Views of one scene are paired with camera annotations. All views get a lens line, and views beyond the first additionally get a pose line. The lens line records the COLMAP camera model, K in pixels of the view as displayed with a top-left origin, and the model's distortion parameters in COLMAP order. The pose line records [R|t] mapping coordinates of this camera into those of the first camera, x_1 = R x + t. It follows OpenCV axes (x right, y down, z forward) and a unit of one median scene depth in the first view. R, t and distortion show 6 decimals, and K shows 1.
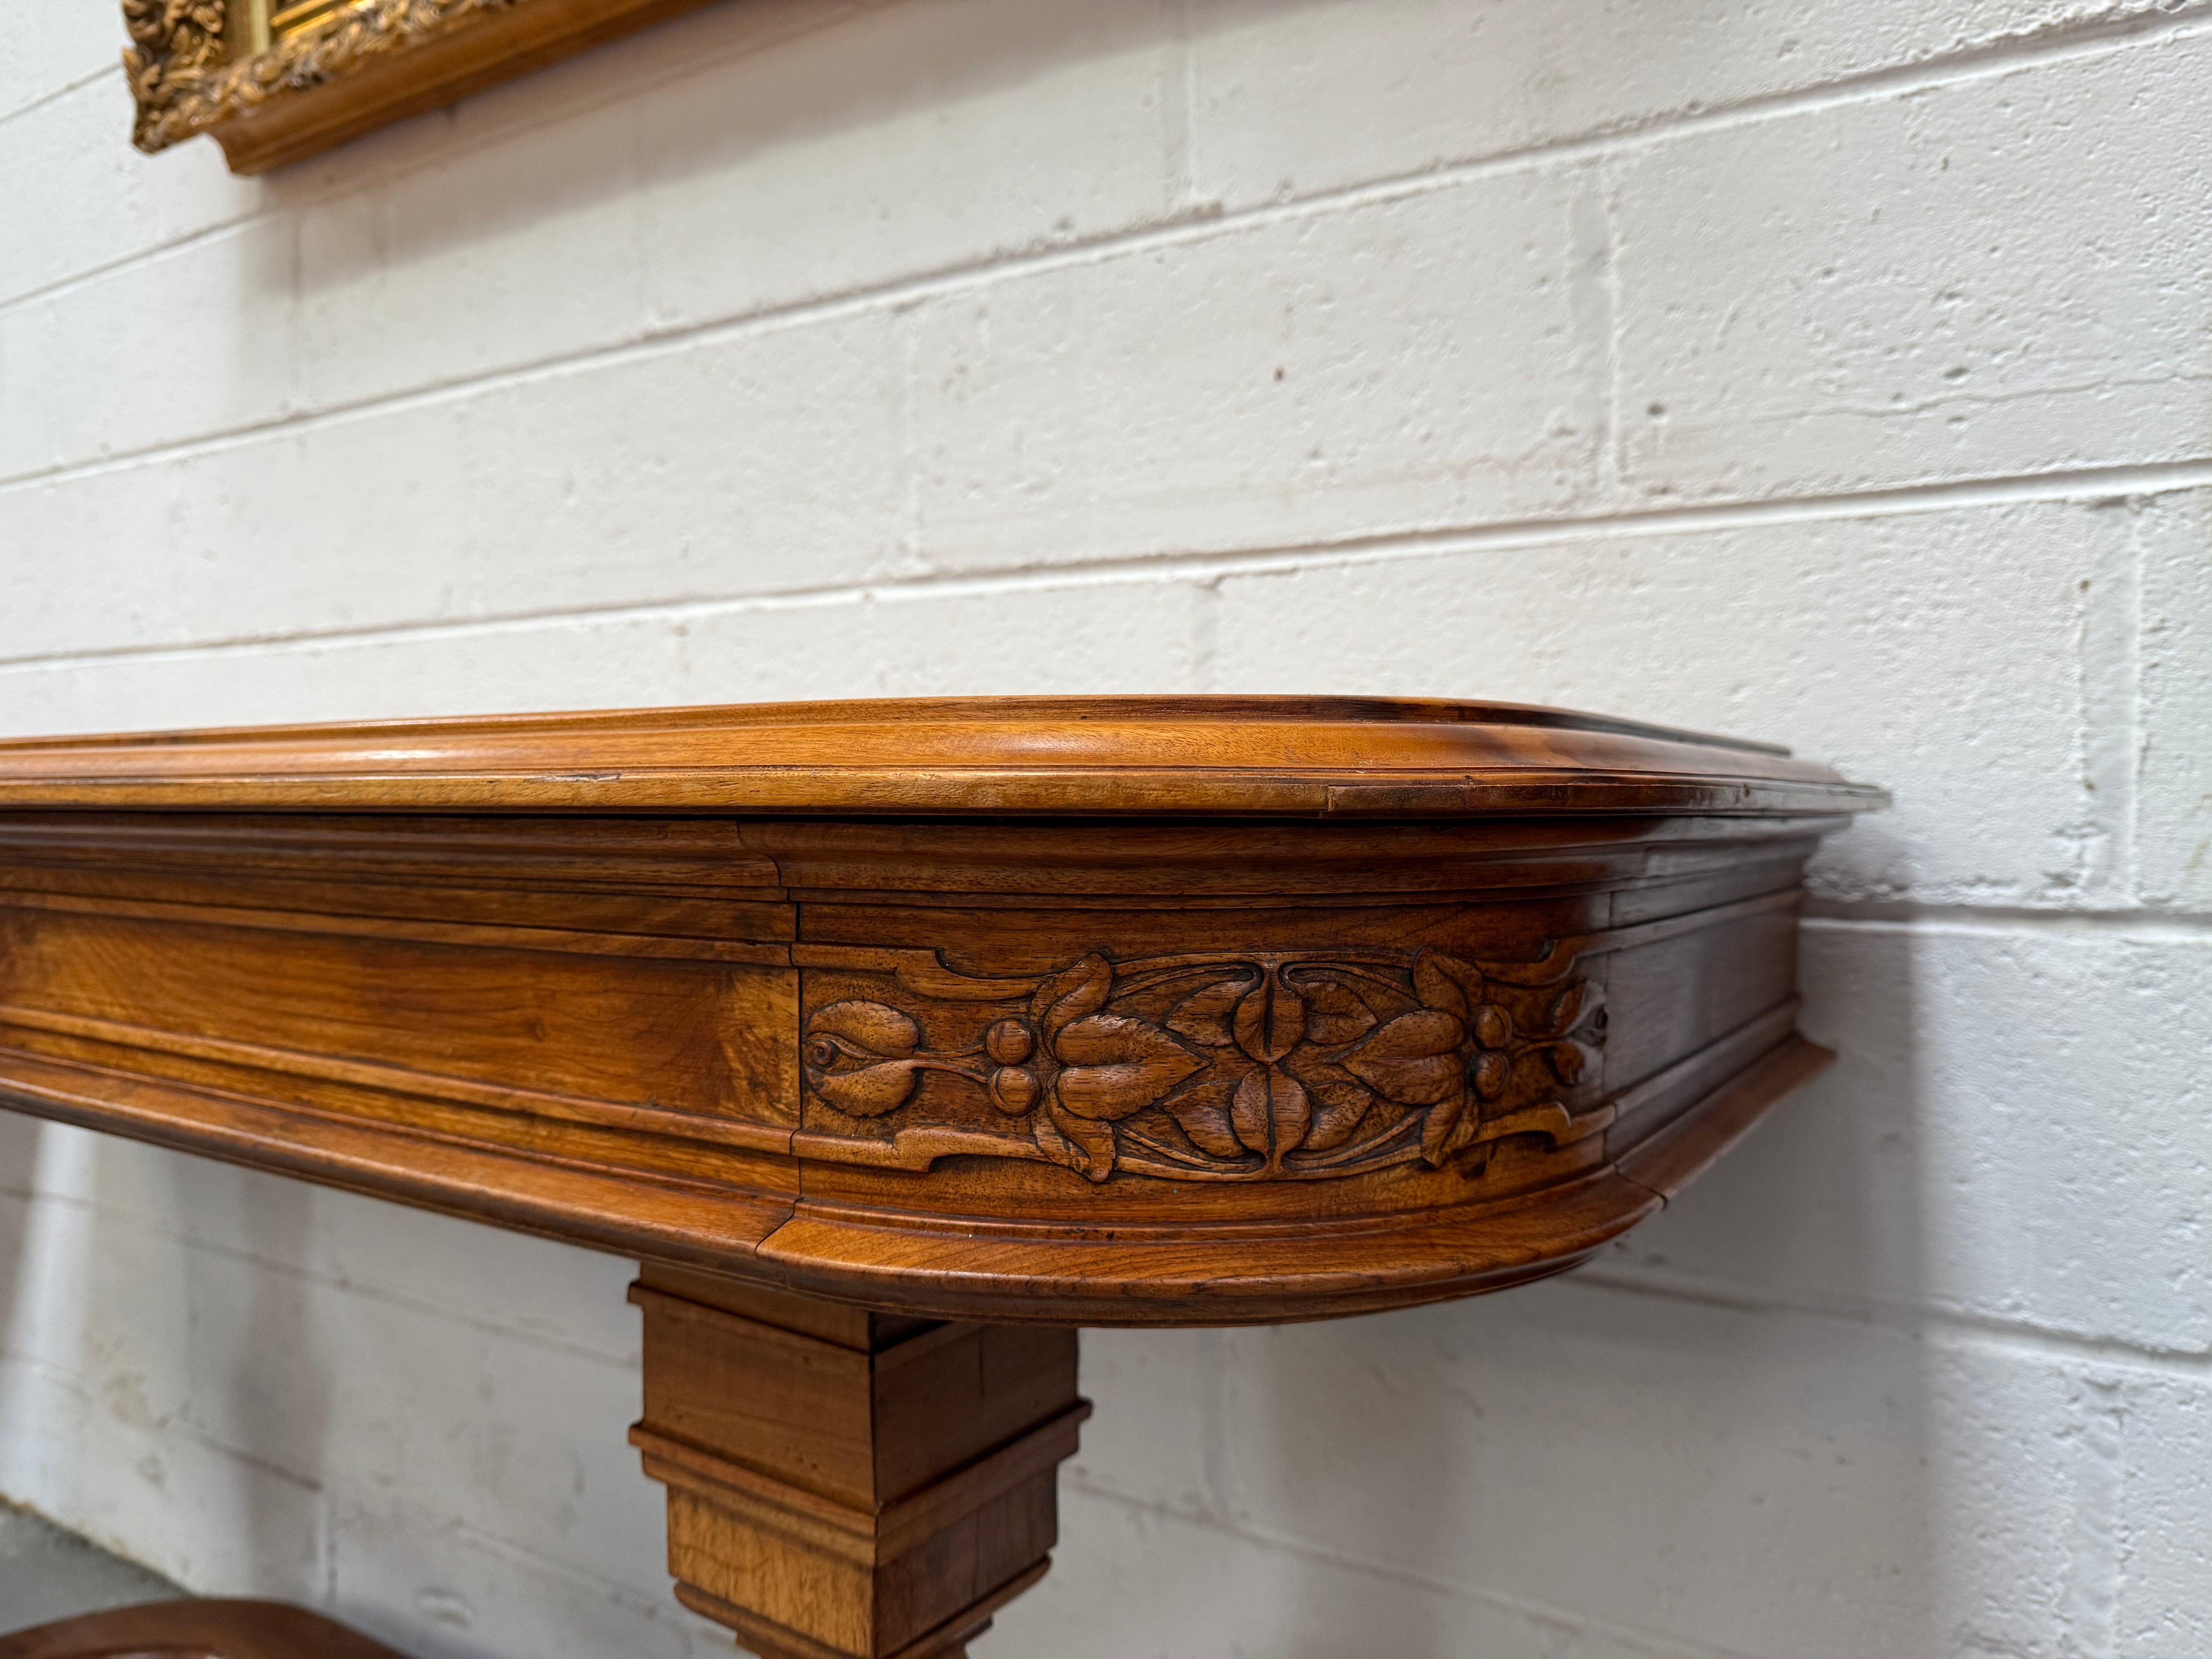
lens RADIAL K [[1600.8, 0, 1099.6], [0, 1600.8, 831.6], [0, 0, 1]] dist [0.059044, -0.099855]
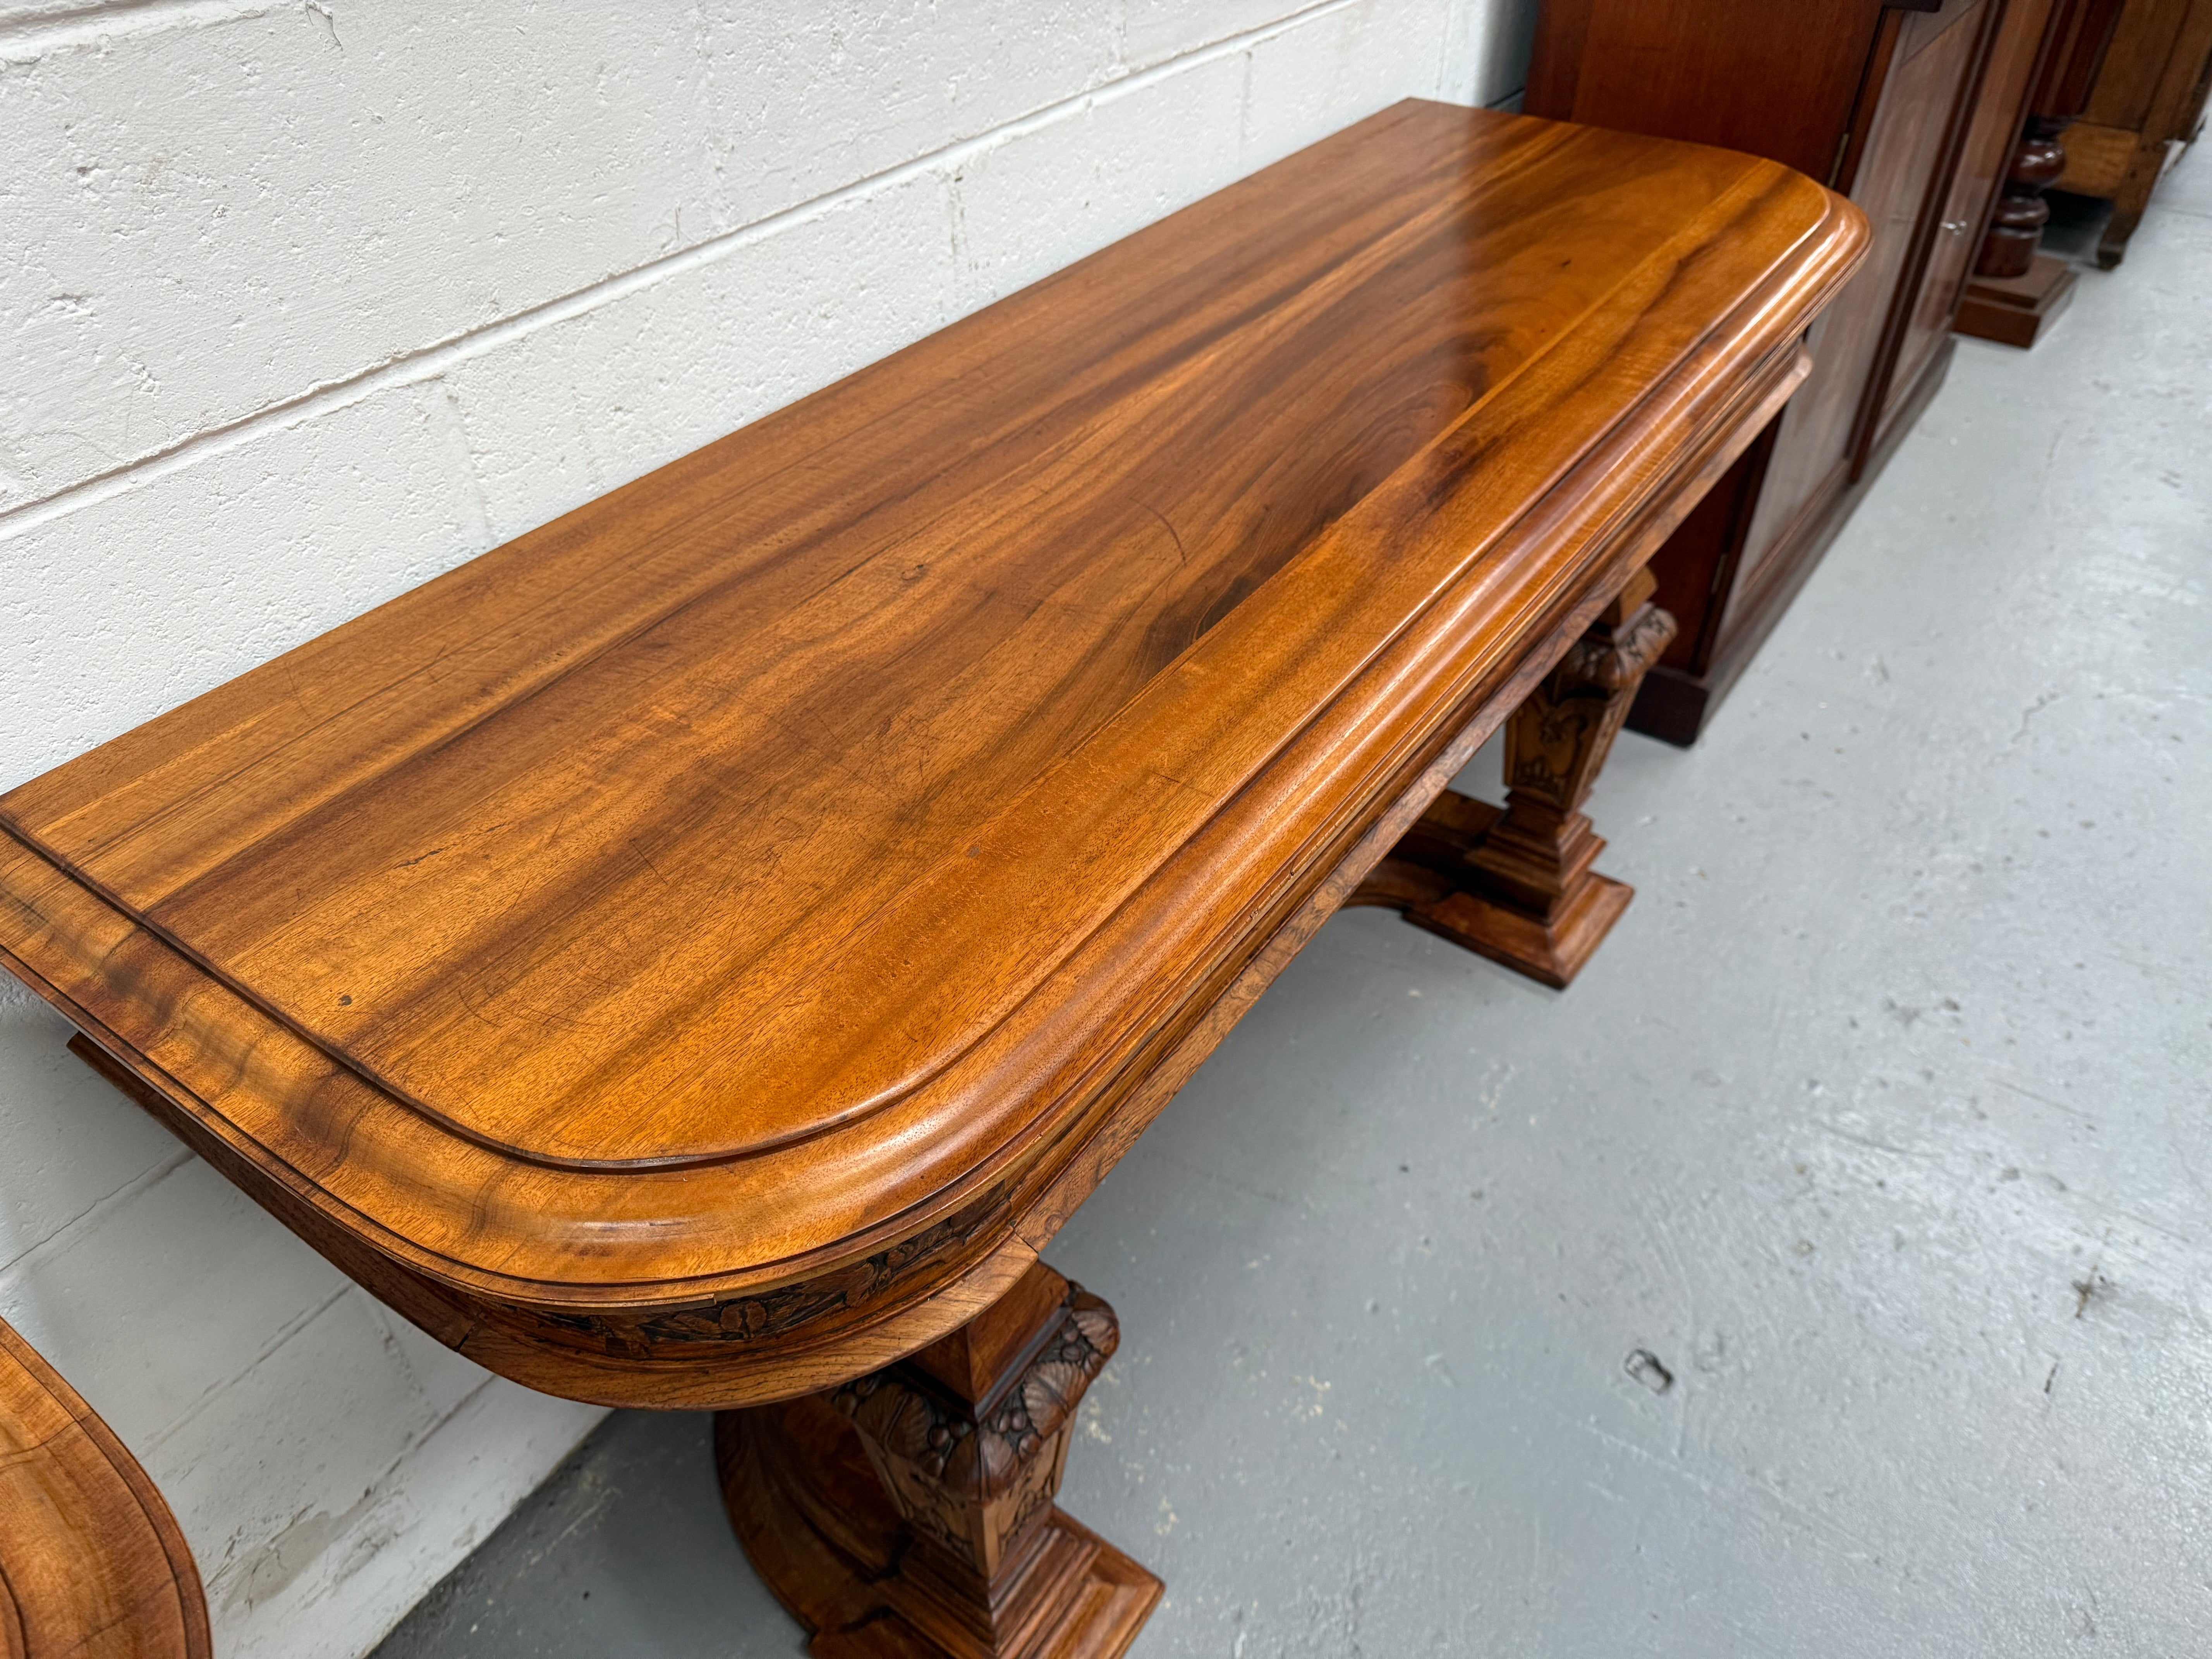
lens RADIAL K [[1564.2, 0, 1109.7], [0, 1564.2, 841.9], [0, 0, 1]] dist [0.107811, -0.185051]
pose [[0.023296, -0.632576, 0.774148, -2.753939], [0.021257, 0.774496, 0.632221, -0.916117], [-0.999503, 0.001728, 0.031489, 1.847737]]
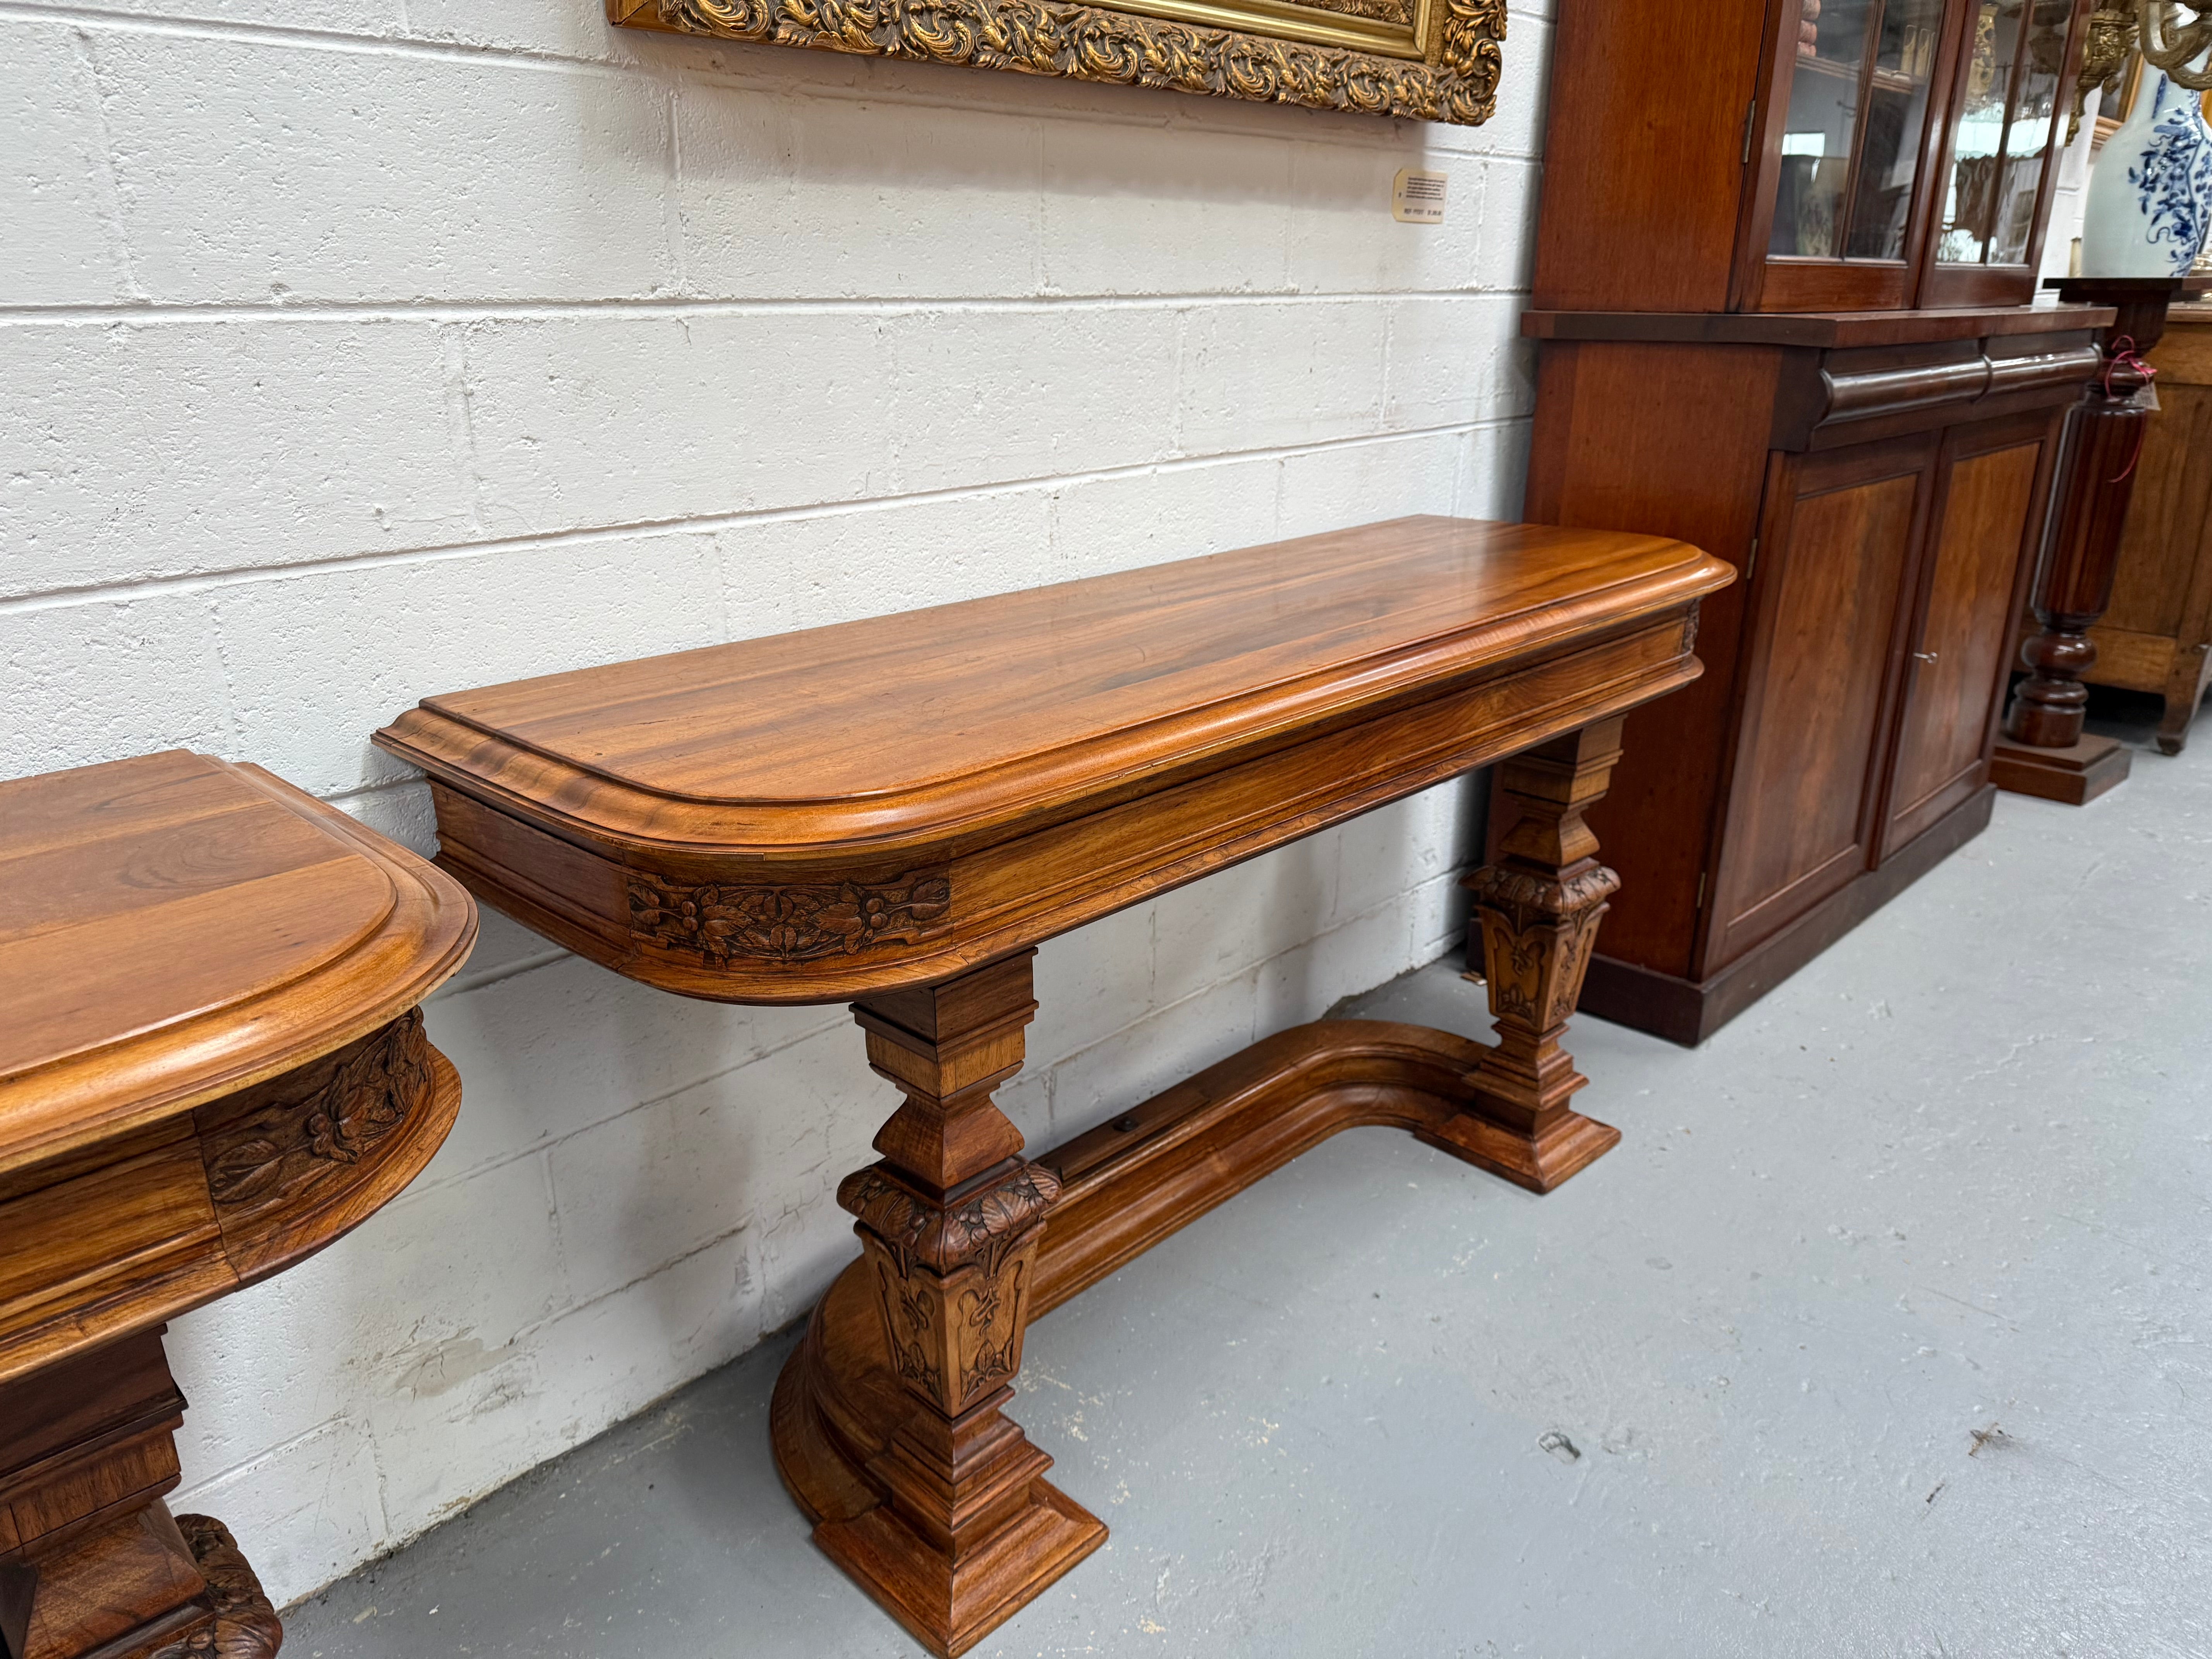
lens RADIAL K [[1550.2, 0, 1101.8], [0, 1550.2, 846.1], [0, 0, 1]] dist [0.175895, -0.372299]
pose [[0.181594, -0.333740, 0.925009, -3.793149], [0.024483, 0.941891, 0.335024, -0.668130], [-0.983069, -0.038191, 0.179212, 1.409559]]
